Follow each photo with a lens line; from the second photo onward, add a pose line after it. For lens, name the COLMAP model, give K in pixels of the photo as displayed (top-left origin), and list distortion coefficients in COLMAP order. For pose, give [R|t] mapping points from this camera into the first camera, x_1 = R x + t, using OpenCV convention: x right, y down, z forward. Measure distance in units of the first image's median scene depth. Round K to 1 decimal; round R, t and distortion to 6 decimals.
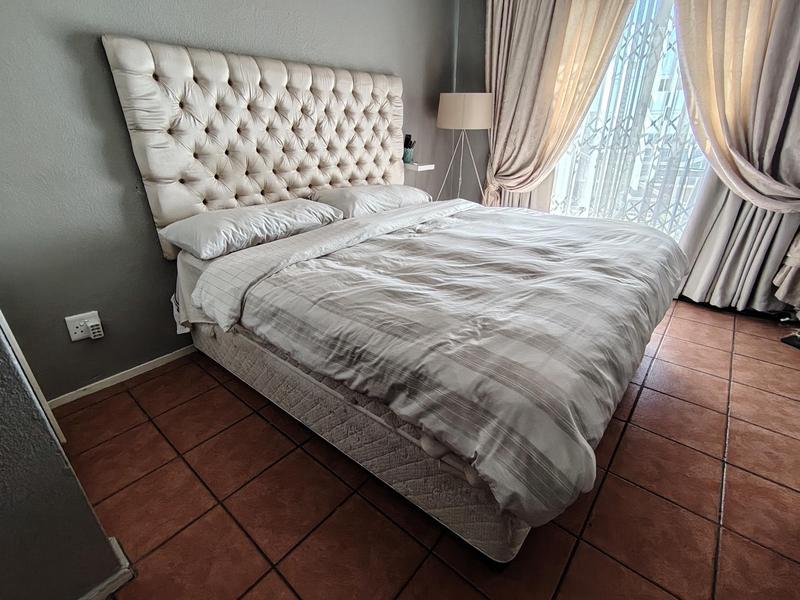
lens RADIAL K [[371.3, 0, 401.2], [0, 371.3, 300.2], [0, 0, 1]] dist [-0.002368, -0.001084]
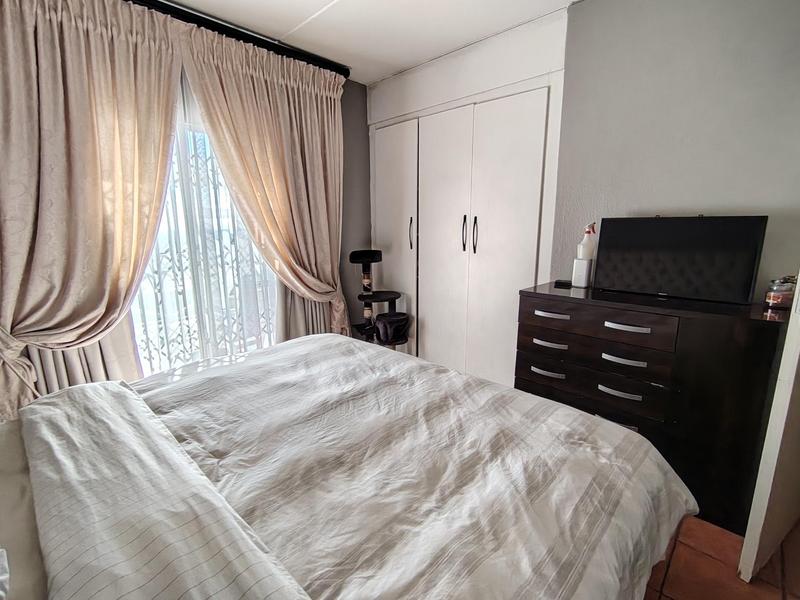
lens RADIAL K [[371.3, 0, 401.2], [0, 371.3, 300.2], [0, 0, 1]] dist [-0.002368, -0.001084]
pose [[0.071039, -0.178073, 0.981450, -0.524867], [0.415173, 0.899934, 0.133232, -0.425188], [-0.906965, 0.398007, 0.137861, 0.710888]]
